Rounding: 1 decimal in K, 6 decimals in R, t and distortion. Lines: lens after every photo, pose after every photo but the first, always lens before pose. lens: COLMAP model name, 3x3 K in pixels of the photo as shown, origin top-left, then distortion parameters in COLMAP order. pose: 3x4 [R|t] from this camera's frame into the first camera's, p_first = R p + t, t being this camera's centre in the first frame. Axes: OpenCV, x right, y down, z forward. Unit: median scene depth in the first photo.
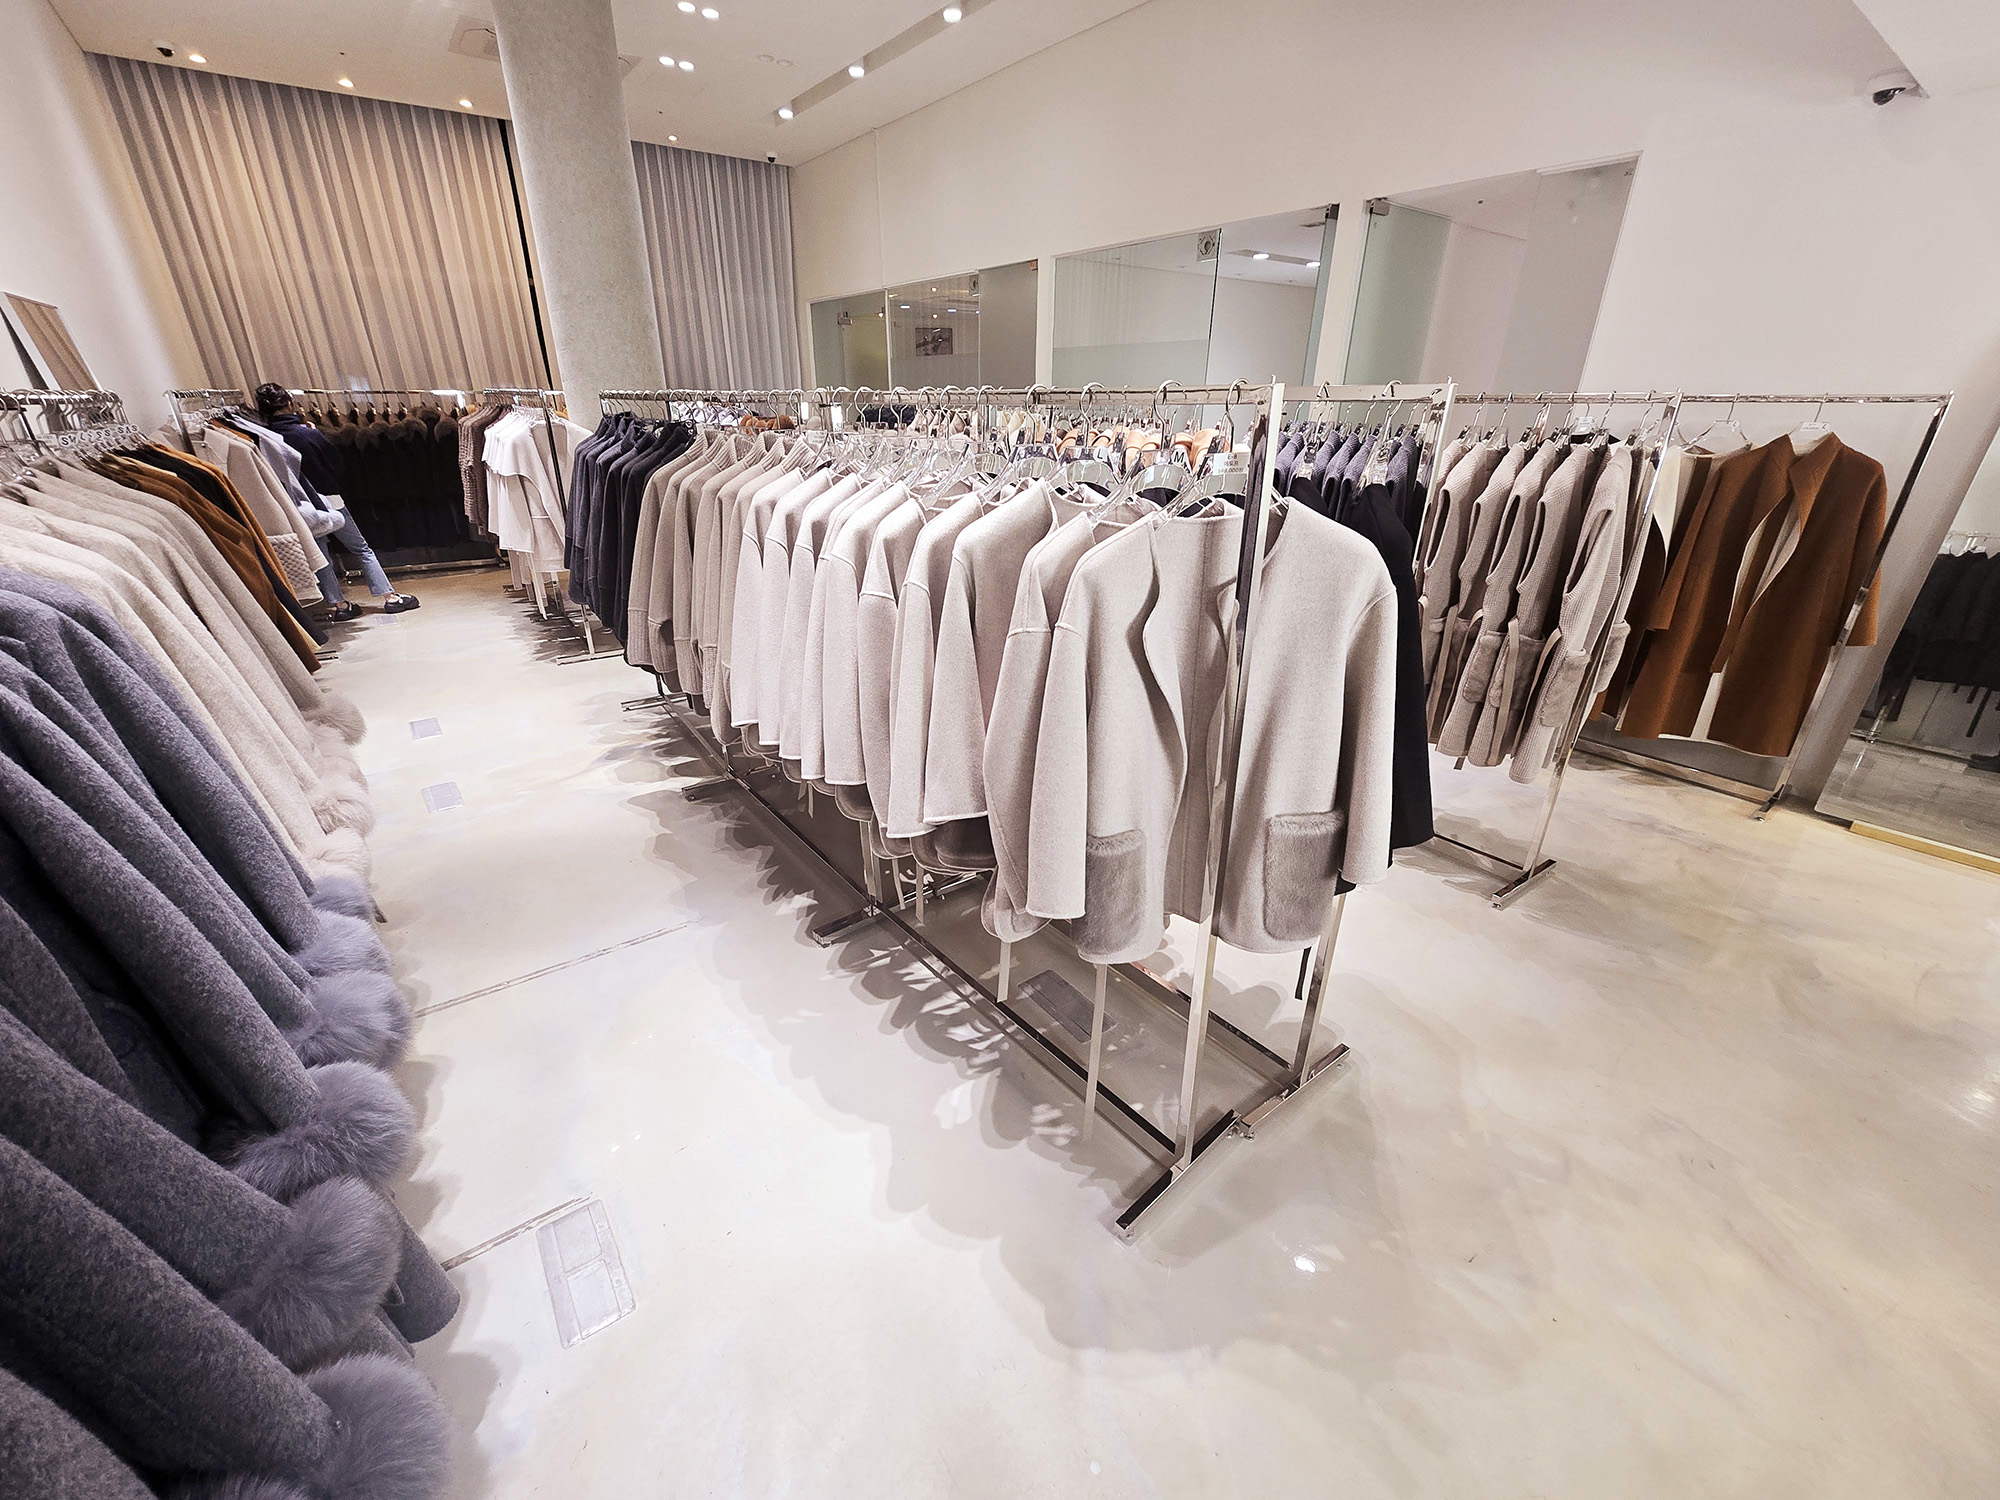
lens RADIAL K [[789.7, 0, 1000.0], [0, 789.7, 750.0], [0, 0, 1]] dist [-0.027435, 0.007397]
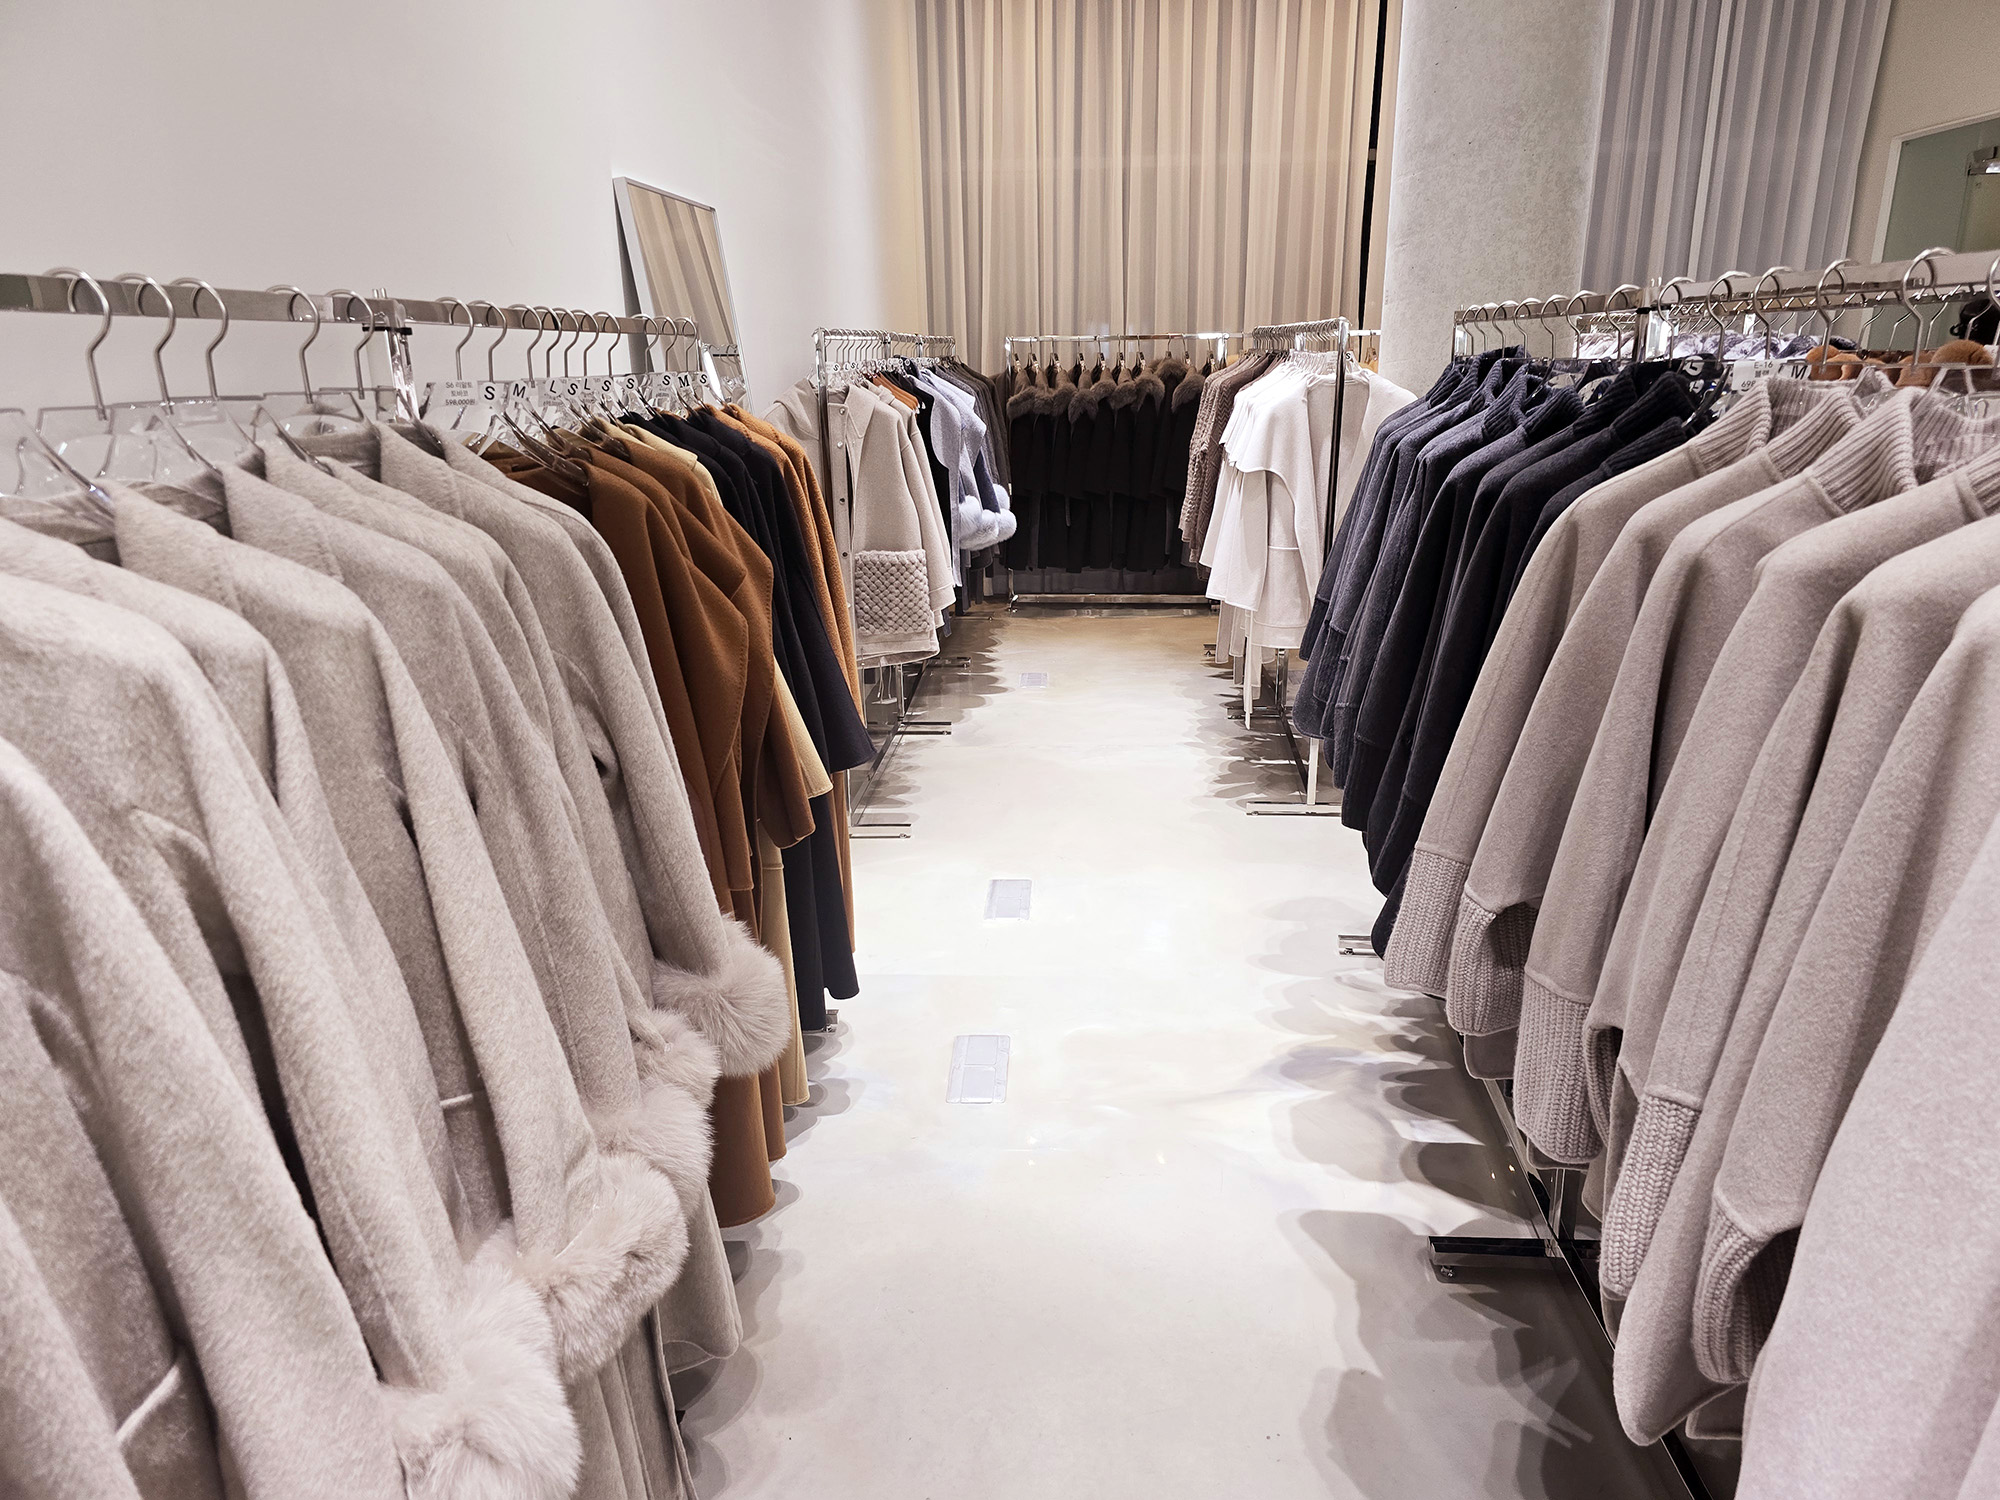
lens RADIAL K [[1329.7, 0, 1000.0], [0, 1329.7, 750.0], [0, 0, 1]] dist [0.130187, -0.170238]
pose [[0.744934, 0.167885, -0.645668, -0.112292], [-0.251599, 0.967052, -0.038830, -0.077722], [0.617876, 0.191375, 0.762630, 0.197660]]
